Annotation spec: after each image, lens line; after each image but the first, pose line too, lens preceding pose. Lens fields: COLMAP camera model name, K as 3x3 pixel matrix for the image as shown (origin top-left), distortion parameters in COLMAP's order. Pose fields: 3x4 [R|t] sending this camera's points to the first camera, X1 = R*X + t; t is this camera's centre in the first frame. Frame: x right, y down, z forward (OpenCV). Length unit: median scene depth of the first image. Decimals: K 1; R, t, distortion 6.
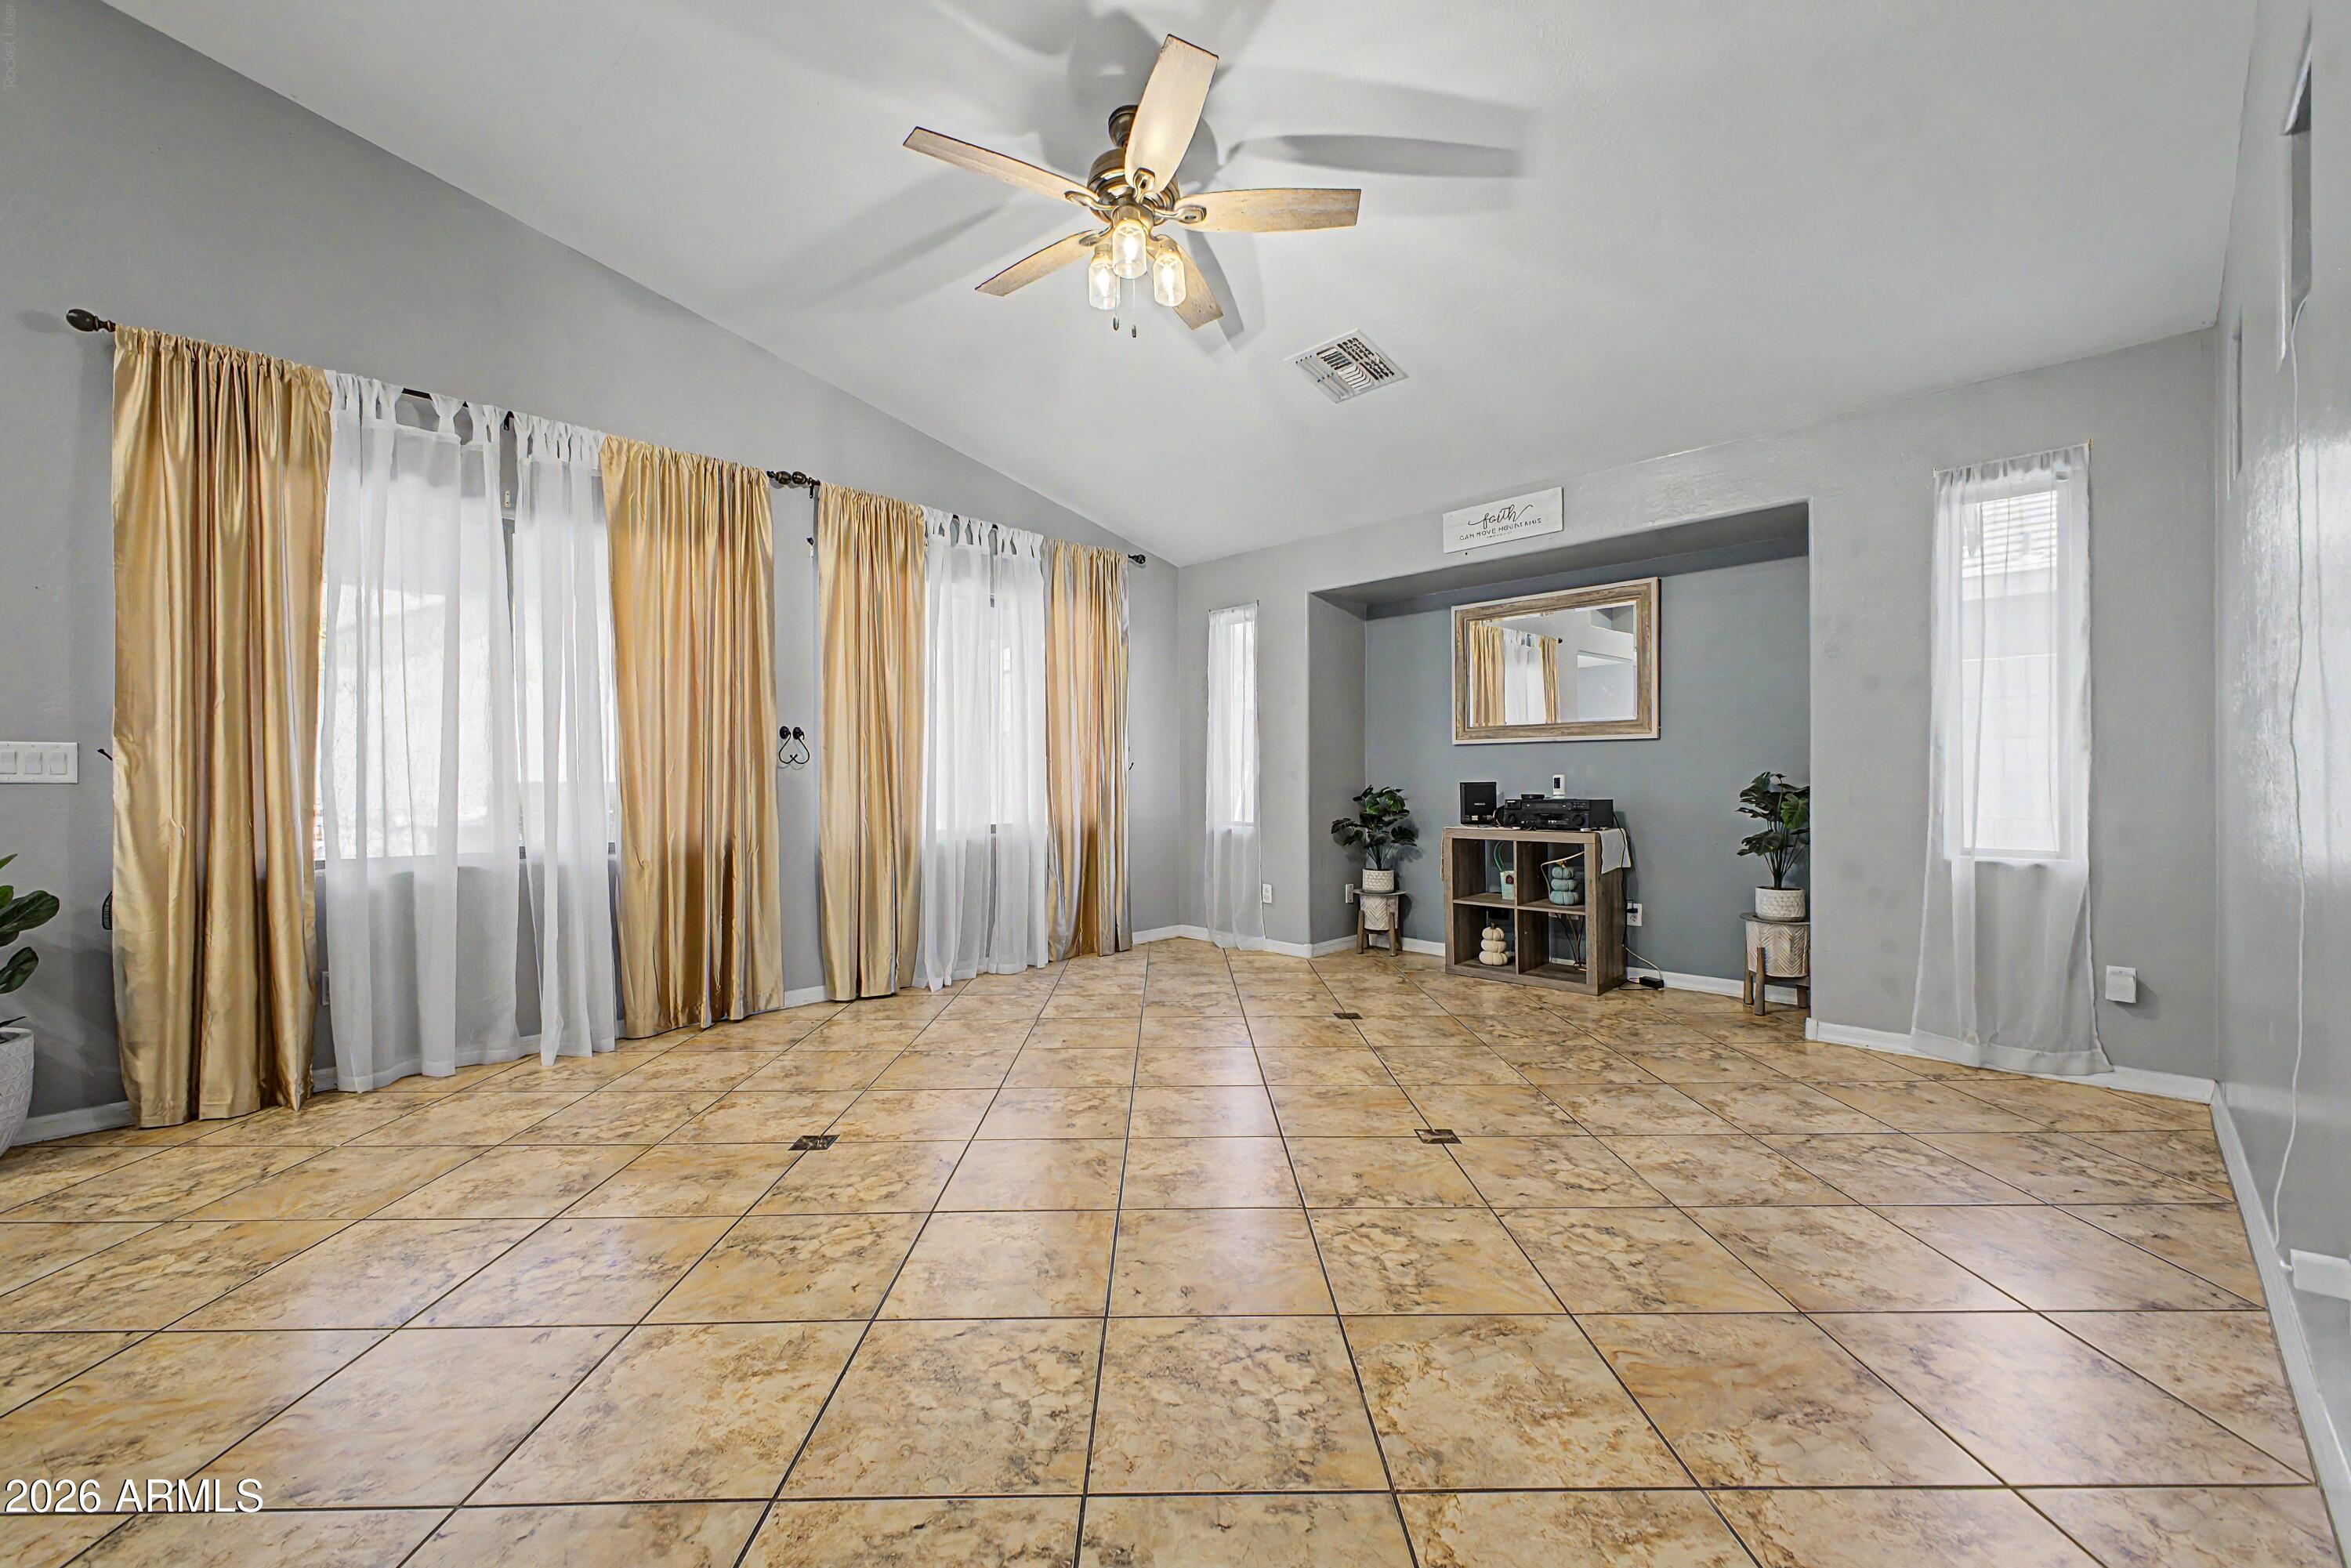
lens RADIAL K [[944.9, 0, 1183.9], [0, 944.9, 784.1], [0, 0, 1]] dist [0.015934, -0.002127]
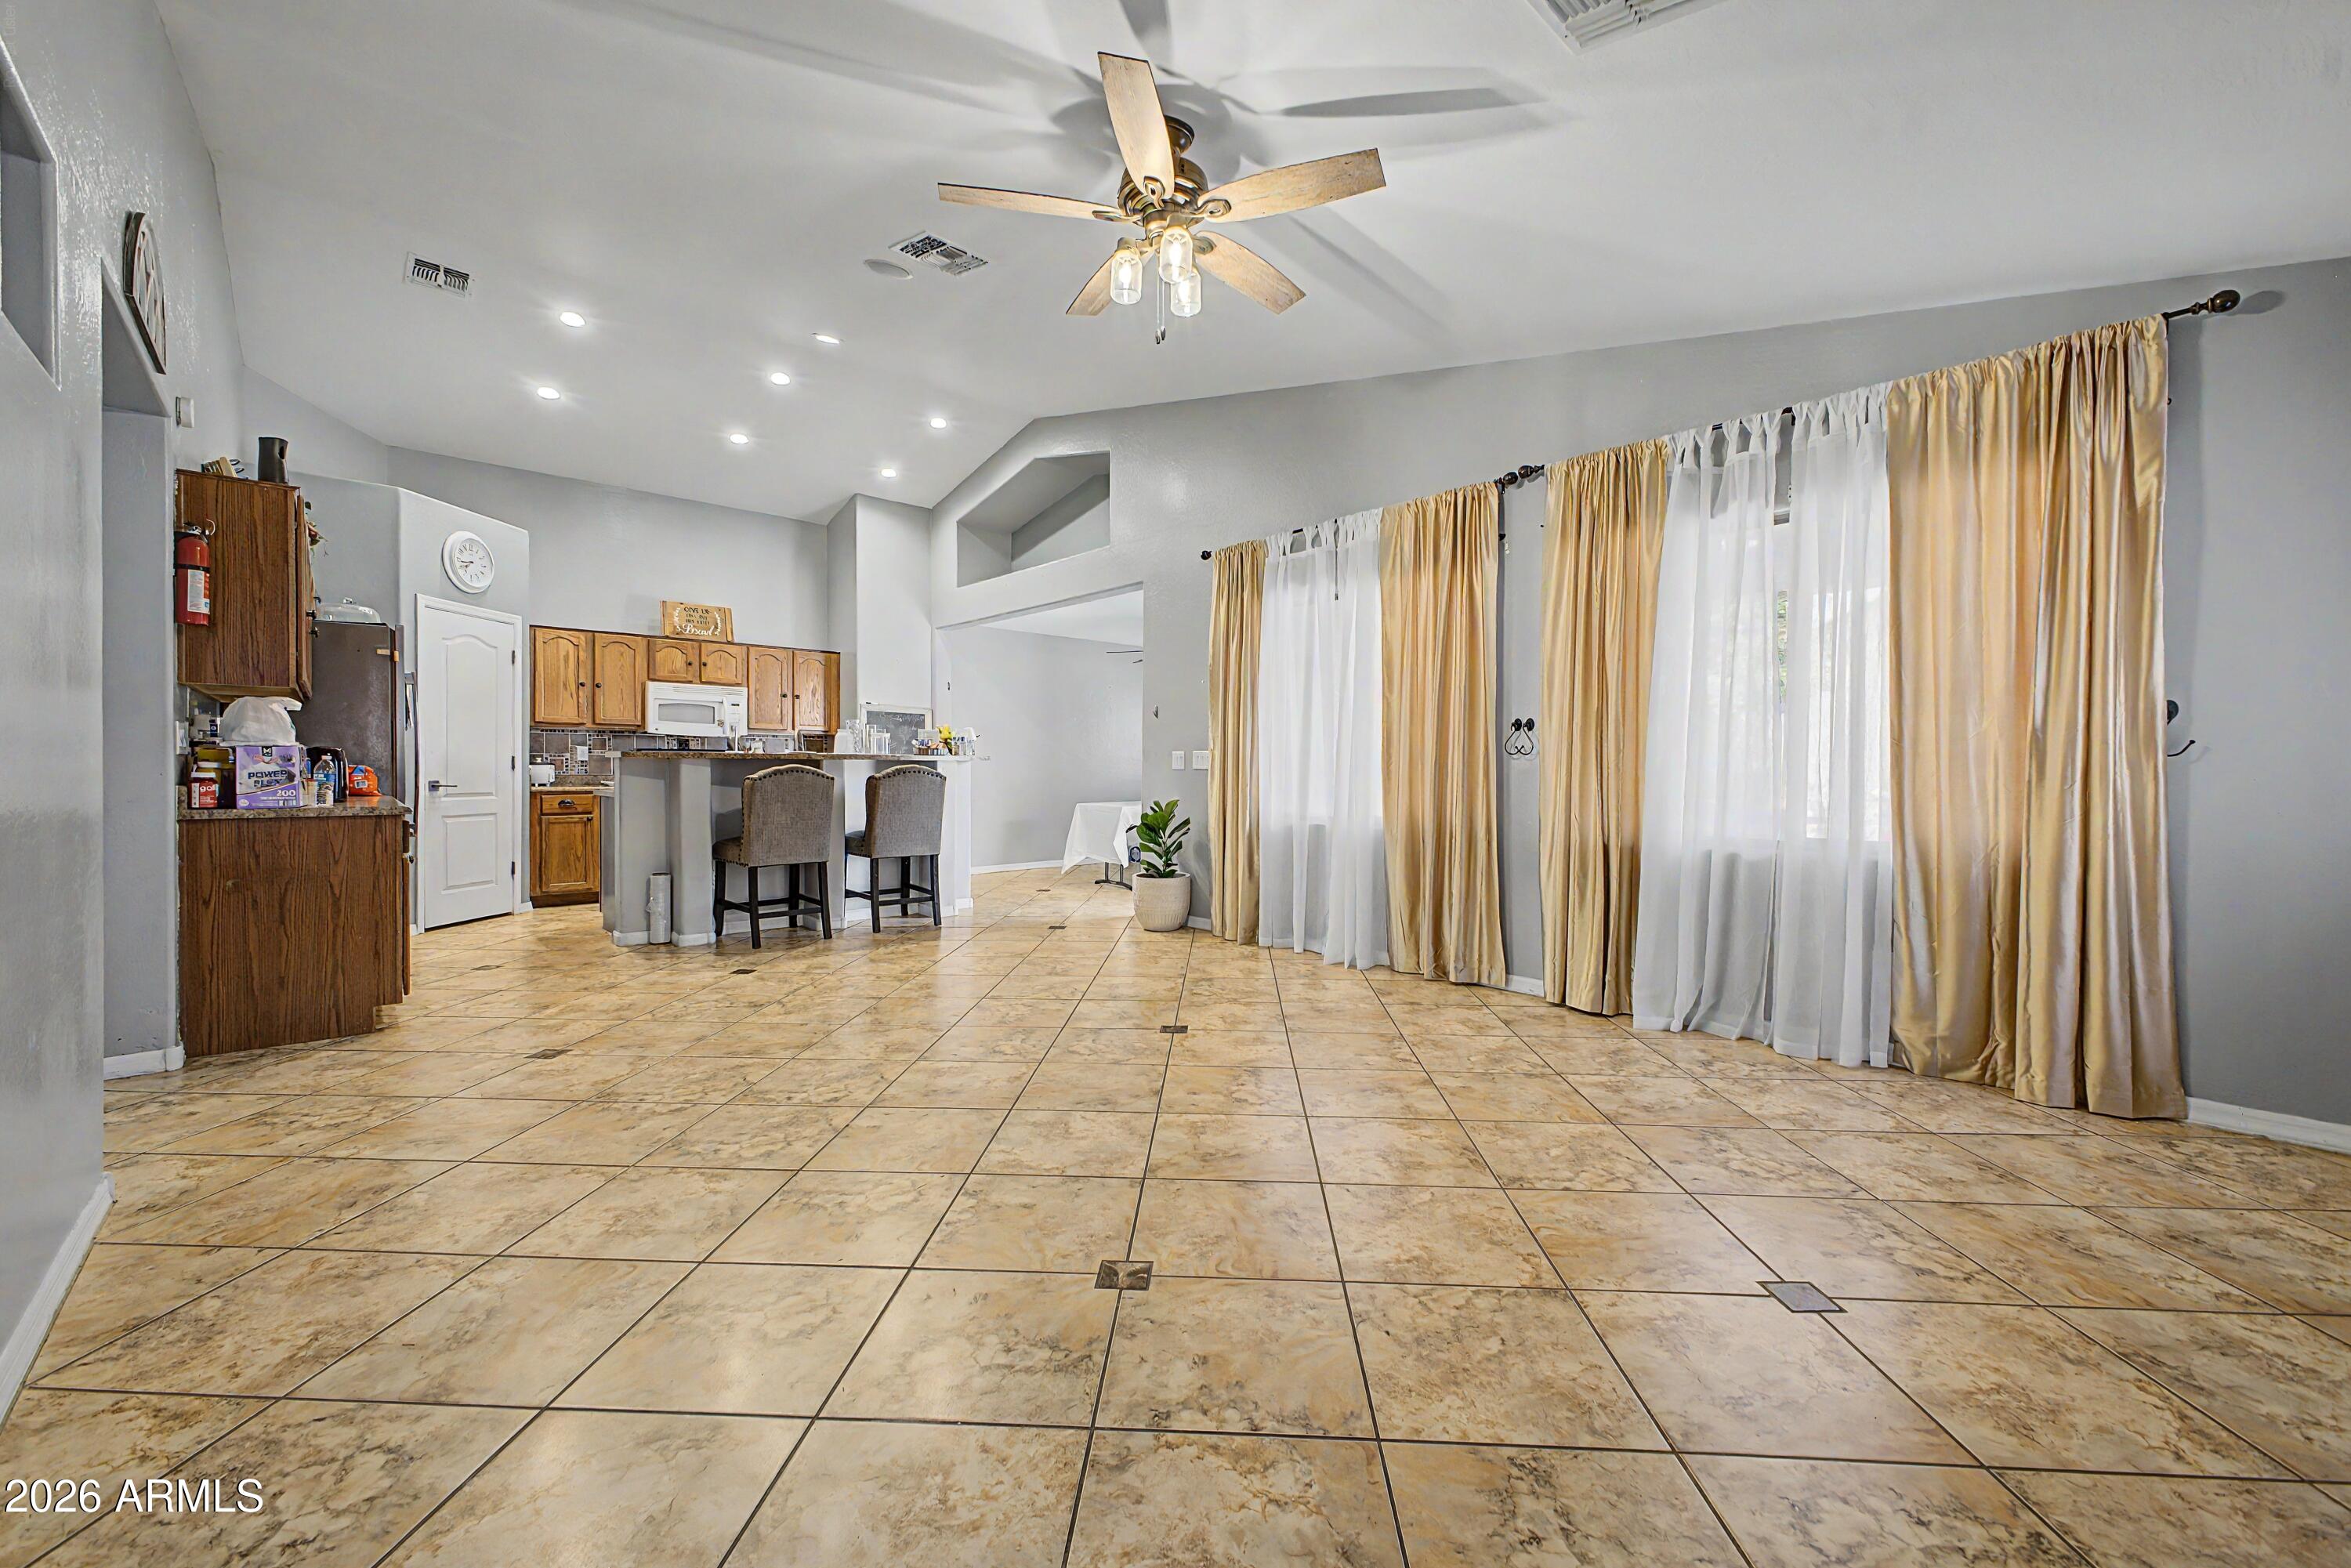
lens RADIAL K [[944.9, 0, 1174.7], [0, 944.9, 777.0], [0, 0, 1]] dist [0.015934, -0.002127]
pose [[-0.078284, 0.012634, -0.996851, 0.910022], [-0.010439, 0.999854, 0.013492, -0.011007], [0.996876, 0.011462, -0.078140, 1.022354]]
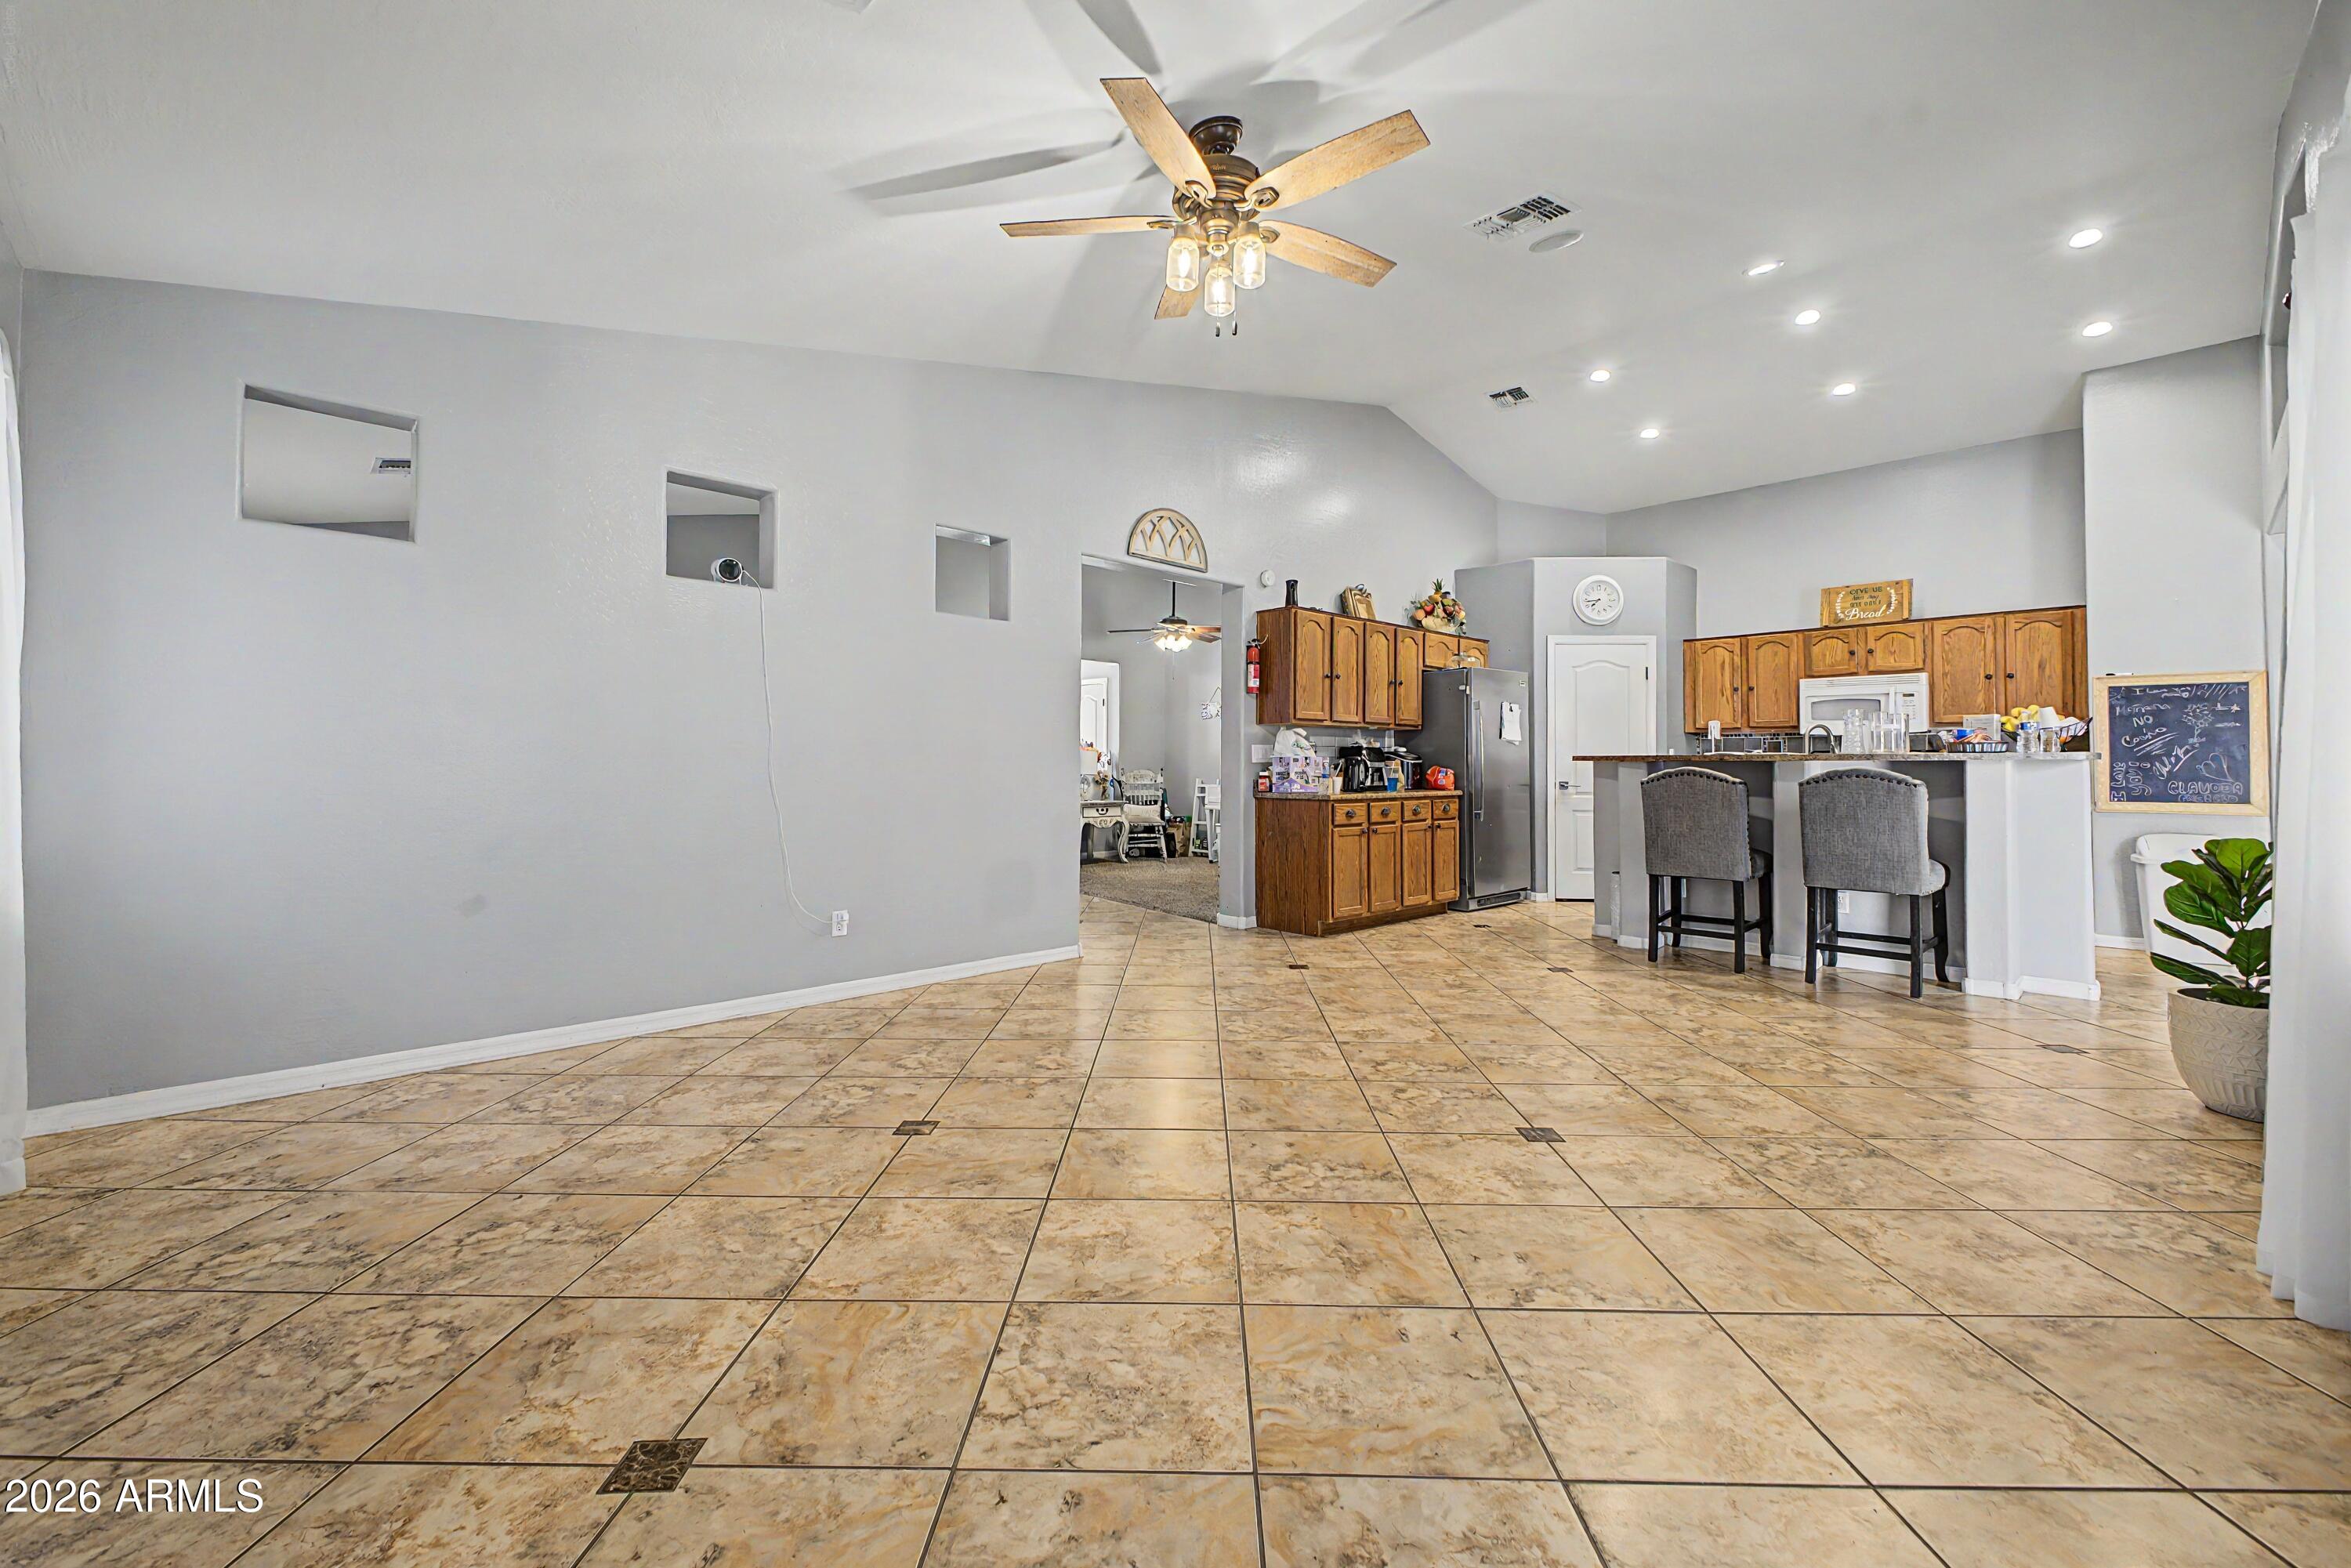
lens RADIAL K [[944.9, 0, 1161.9], [0, 944.9, 737.2], [0, 0, 1]] dist [0.015934, -0.002127]
pose [[-0.998743, 0.002216, 0.050076, -0.039931], [0.000974, 0.999692, -0.024818, -0.014607], [-0.050116, -0.024738, -0.998437, 1.875238]]
